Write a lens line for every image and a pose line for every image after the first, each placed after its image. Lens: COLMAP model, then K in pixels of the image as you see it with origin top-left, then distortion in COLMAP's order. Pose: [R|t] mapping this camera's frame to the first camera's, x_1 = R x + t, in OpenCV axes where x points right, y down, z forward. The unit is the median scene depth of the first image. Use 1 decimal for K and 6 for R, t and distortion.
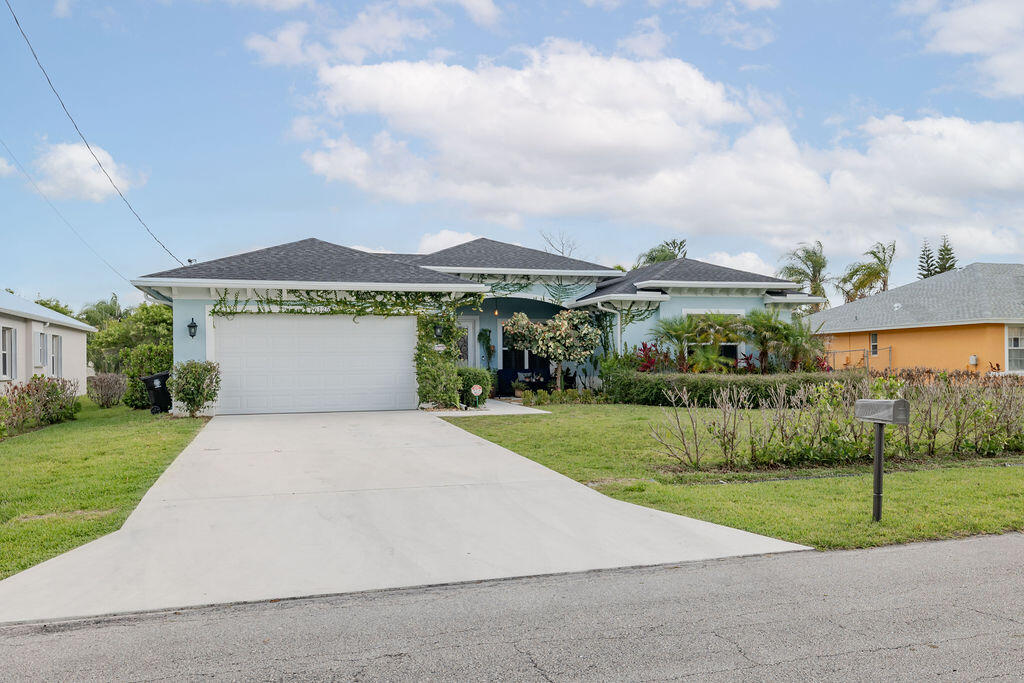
lens RADIAL K [[658.5, 0, 512.0], [0, 658.5, 341.5], [0, 0, 1]] dist [-0.001707, -0.000731]
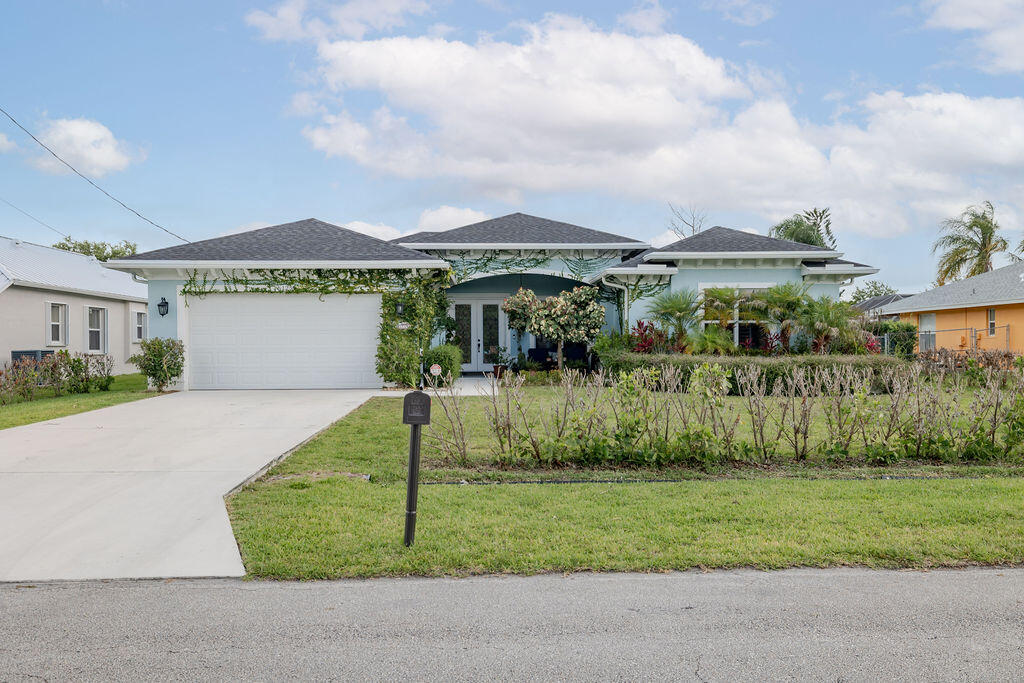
lens RADIAL K [[658.5, 0, 512.0], [0, 658.5, 341.5], [0, 0, 1]] dist [-0.001707, -0.000731]
pose [[0.977032, 0.005388, -0.213024, 0.256405], [0.001661, 0.999457, 0.032896, 0.000586], [0.213085, -0.032494, 0.976493, 0.079278]]
